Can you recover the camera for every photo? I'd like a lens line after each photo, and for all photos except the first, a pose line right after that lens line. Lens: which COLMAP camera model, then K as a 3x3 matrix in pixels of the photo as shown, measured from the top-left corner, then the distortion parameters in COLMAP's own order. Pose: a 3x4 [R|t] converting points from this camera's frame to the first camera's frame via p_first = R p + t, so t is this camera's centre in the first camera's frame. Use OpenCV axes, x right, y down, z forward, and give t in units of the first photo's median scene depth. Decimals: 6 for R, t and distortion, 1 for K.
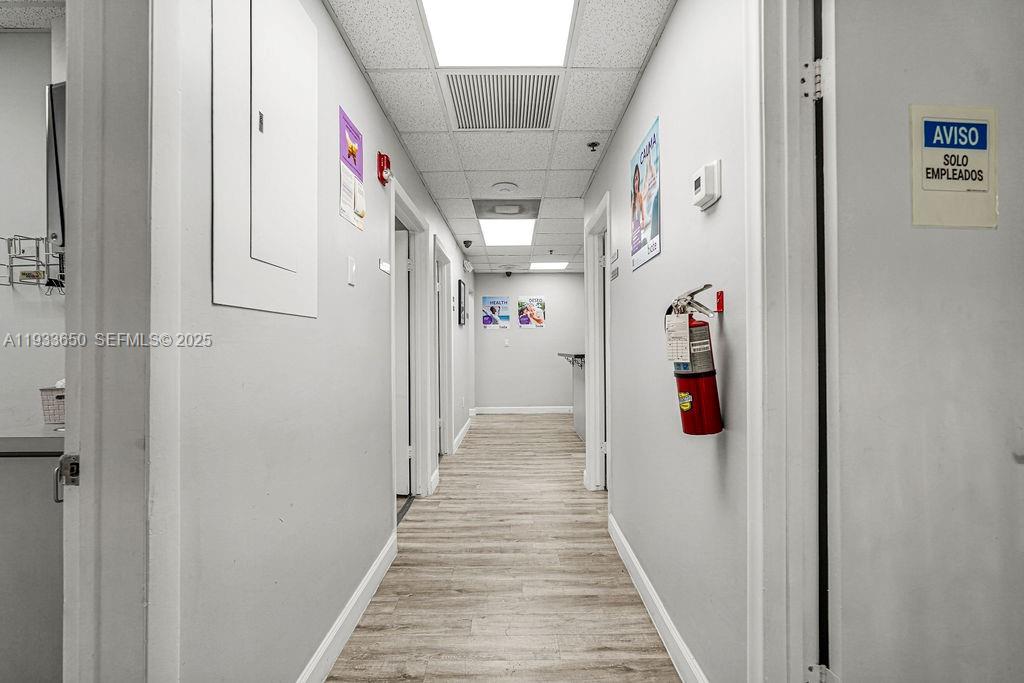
lens RADIAL K [[464.5, 0, 506.9], [0, 464.5, 341.3], [0, 0, 1]] dist [-0.017991, 0.008448]
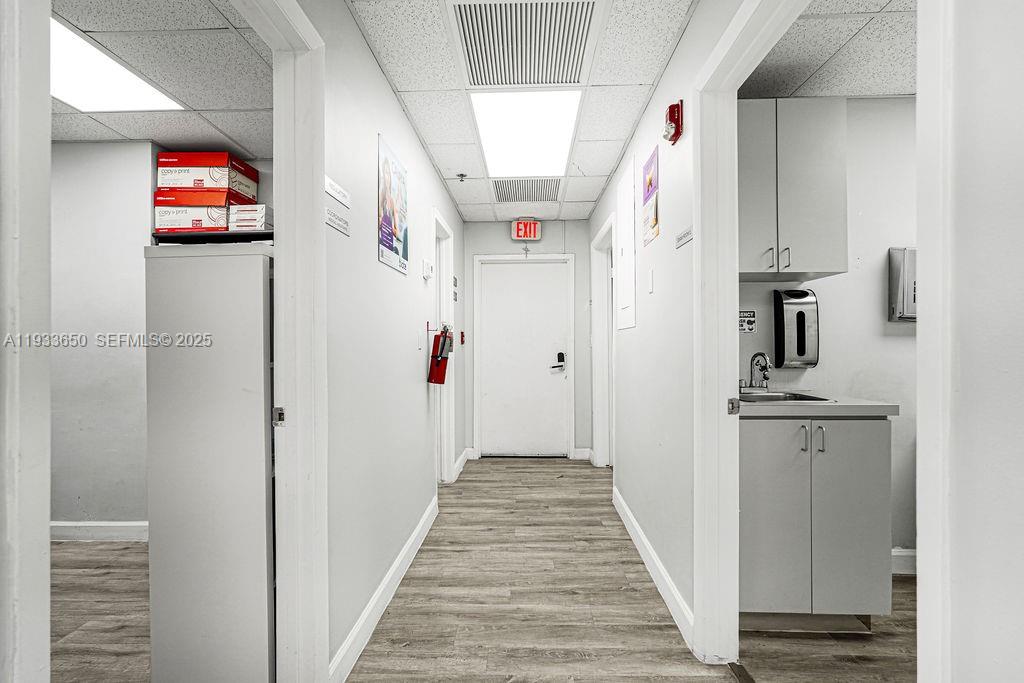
lens RADIAL K [[464.5, 0, 510.8], [0, 464.5, 344.8], [0, 0, 1]] dist [-0.017991, 0.008448]
pose [[-0.999639, 0.010537, 0.024729, 0.002296], [0.010309, 0.999903, -0.009322, 0.013750], [-0.024825, -0.009063, -0.999651, 1.322464]]
